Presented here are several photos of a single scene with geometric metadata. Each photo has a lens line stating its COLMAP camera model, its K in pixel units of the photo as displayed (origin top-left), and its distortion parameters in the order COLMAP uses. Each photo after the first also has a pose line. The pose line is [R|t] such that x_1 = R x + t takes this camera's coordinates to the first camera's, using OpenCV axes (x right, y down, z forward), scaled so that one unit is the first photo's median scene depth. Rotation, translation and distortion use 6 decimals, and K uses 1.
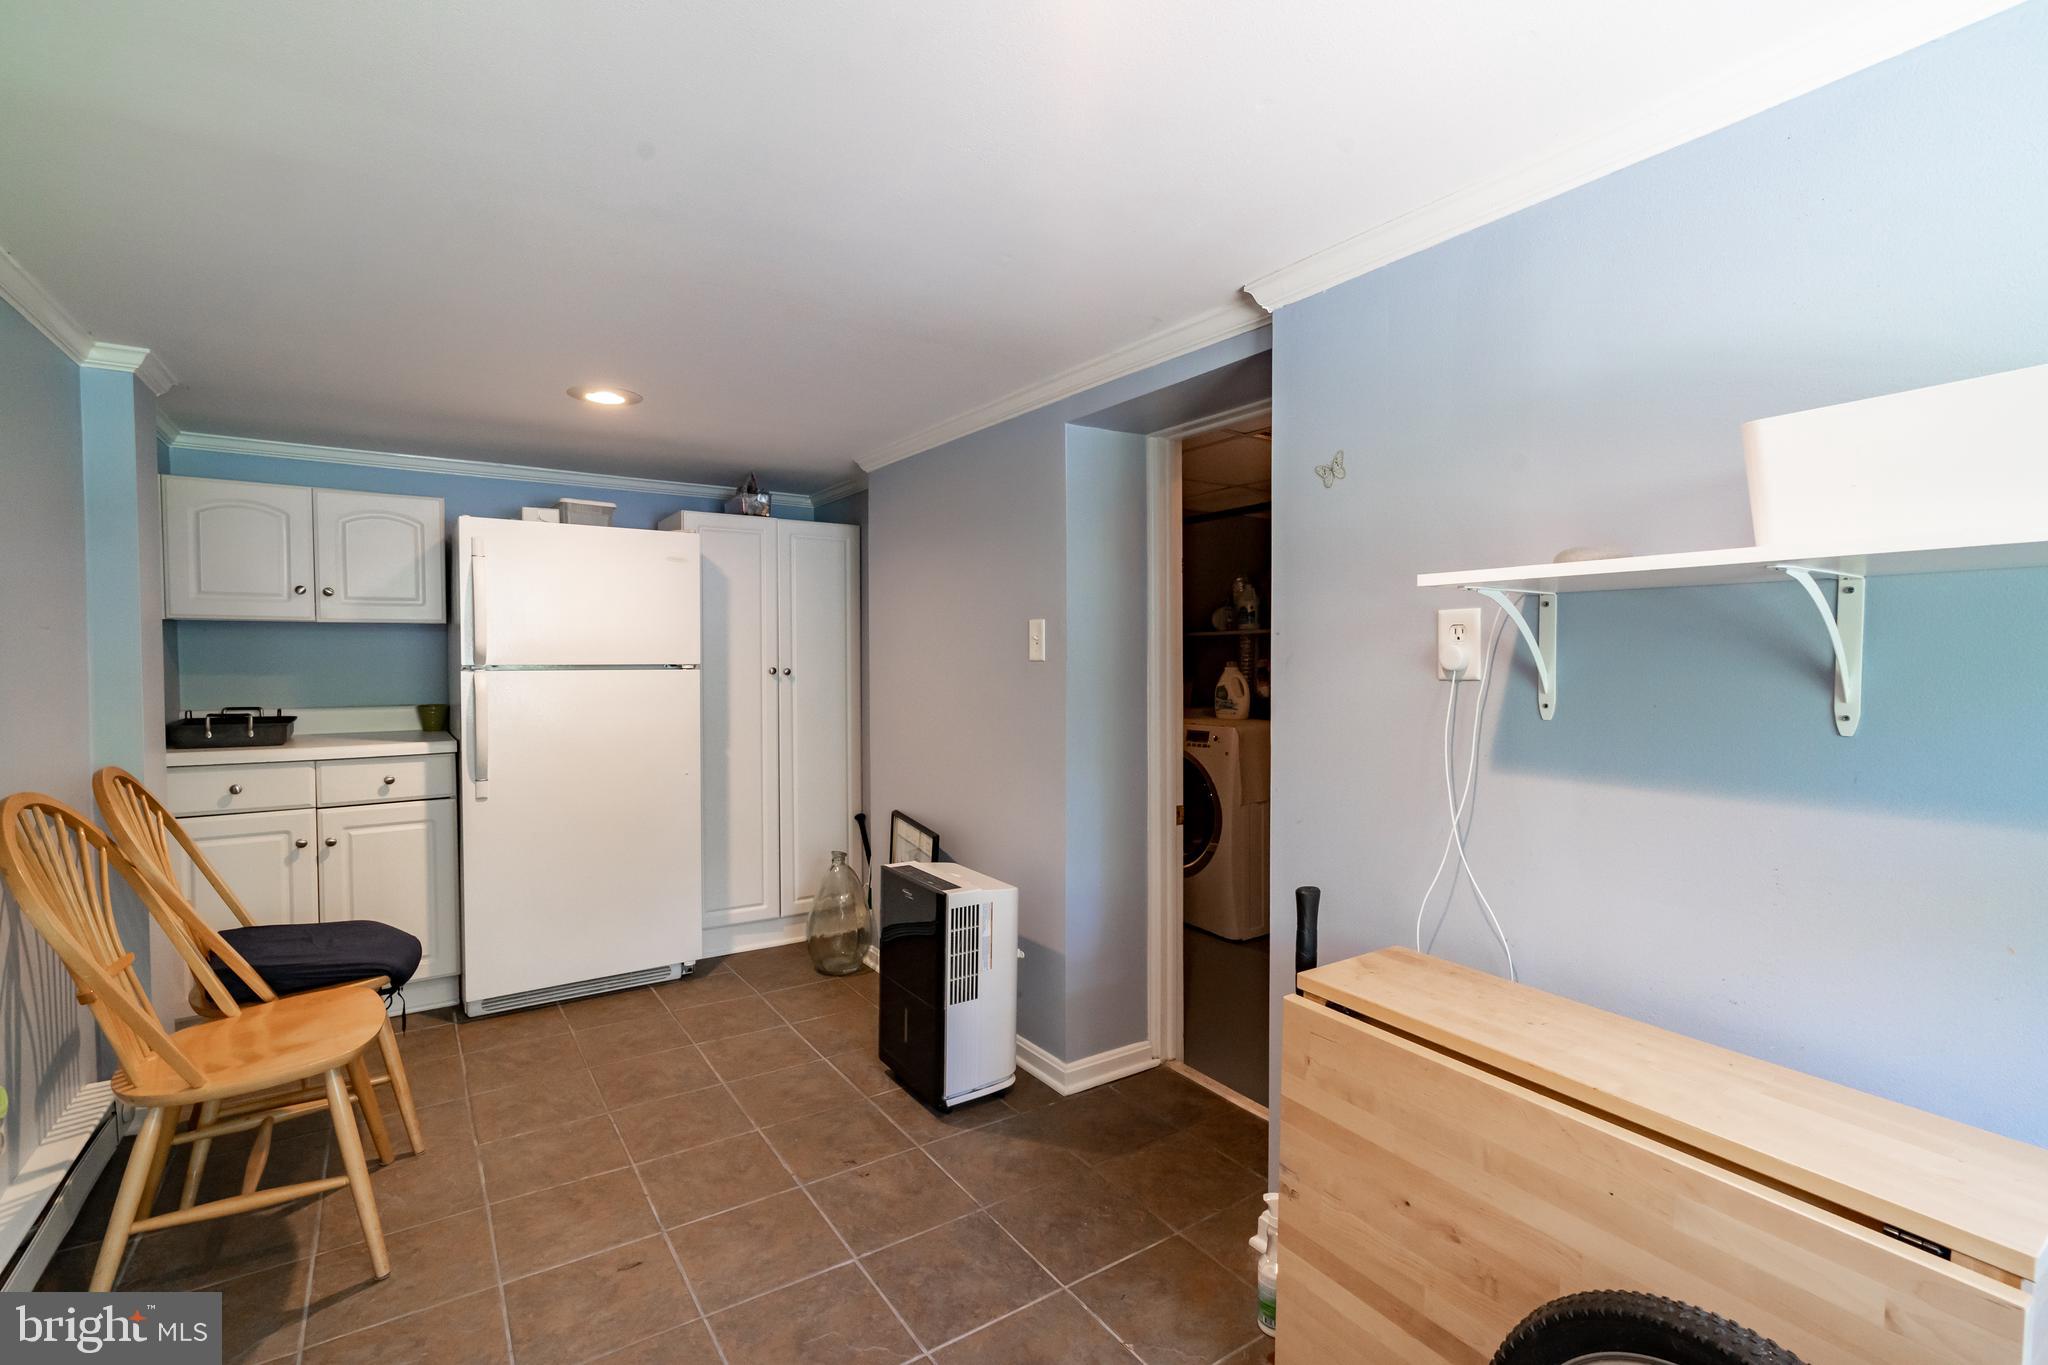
lens RADIAL K [[921.1, 0, 1021.6], [0, 921.1, 677.8], [0, 0, 1]] dist [-0.001557, -0.000181]
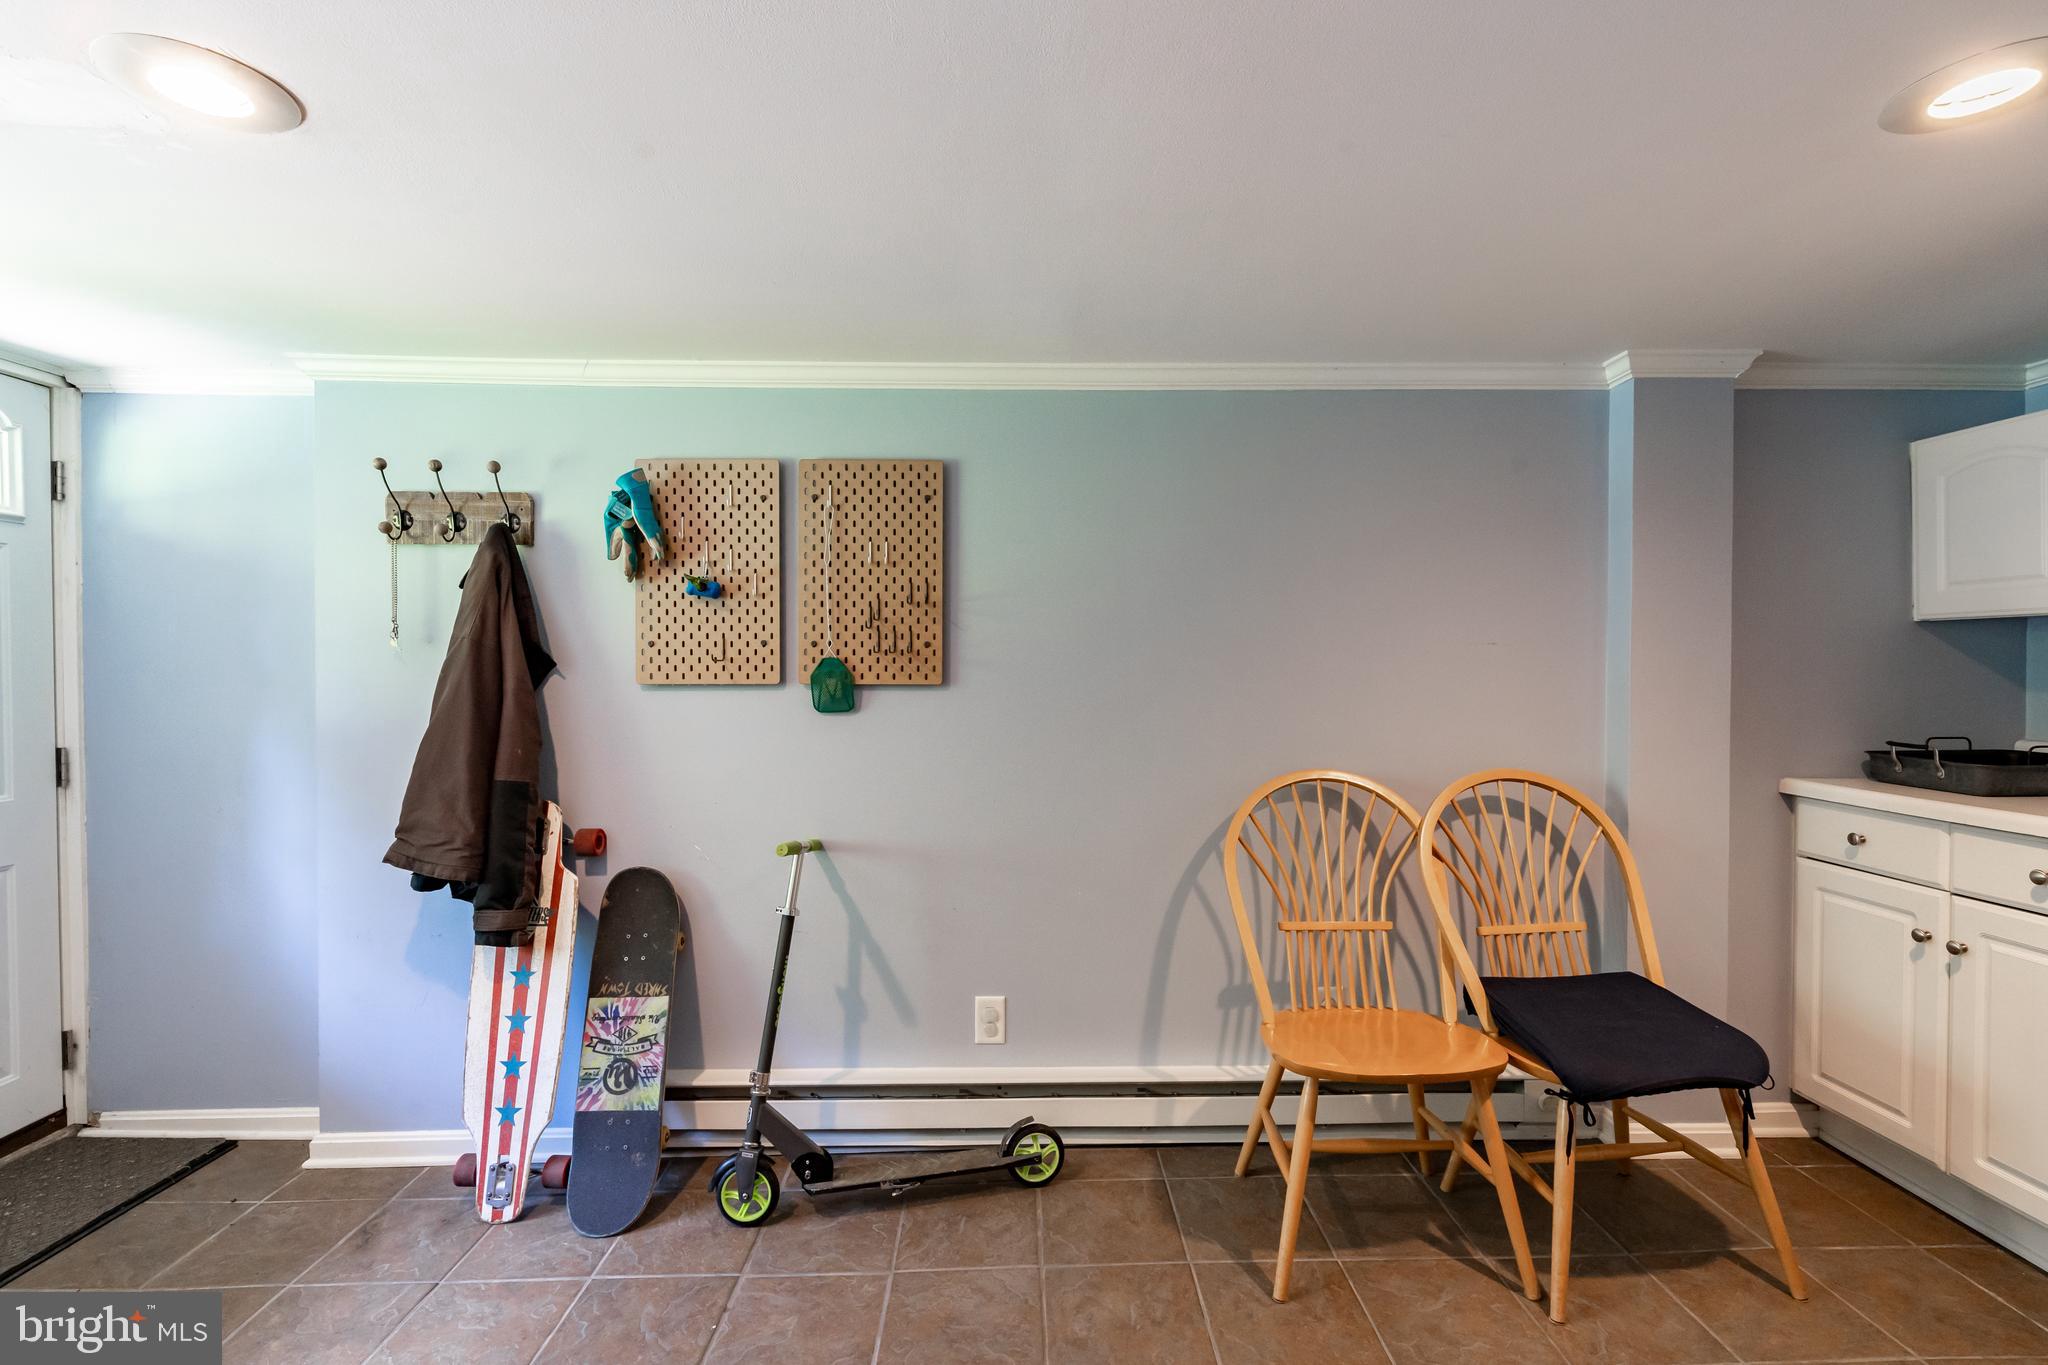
lens RADIAL K [[921.1, 0, 1025.6], [0, 921.1, 686.5], [0, 0, 1]] dist [-0.001557, -0.000181]
pose [[-0.553261, 0.014747, -0.832878, 0.165029], [-0.024495, 0.999123, 0.033961, -0.014905], [0.832648, 0.039191, -0.552414, 0.832386]]
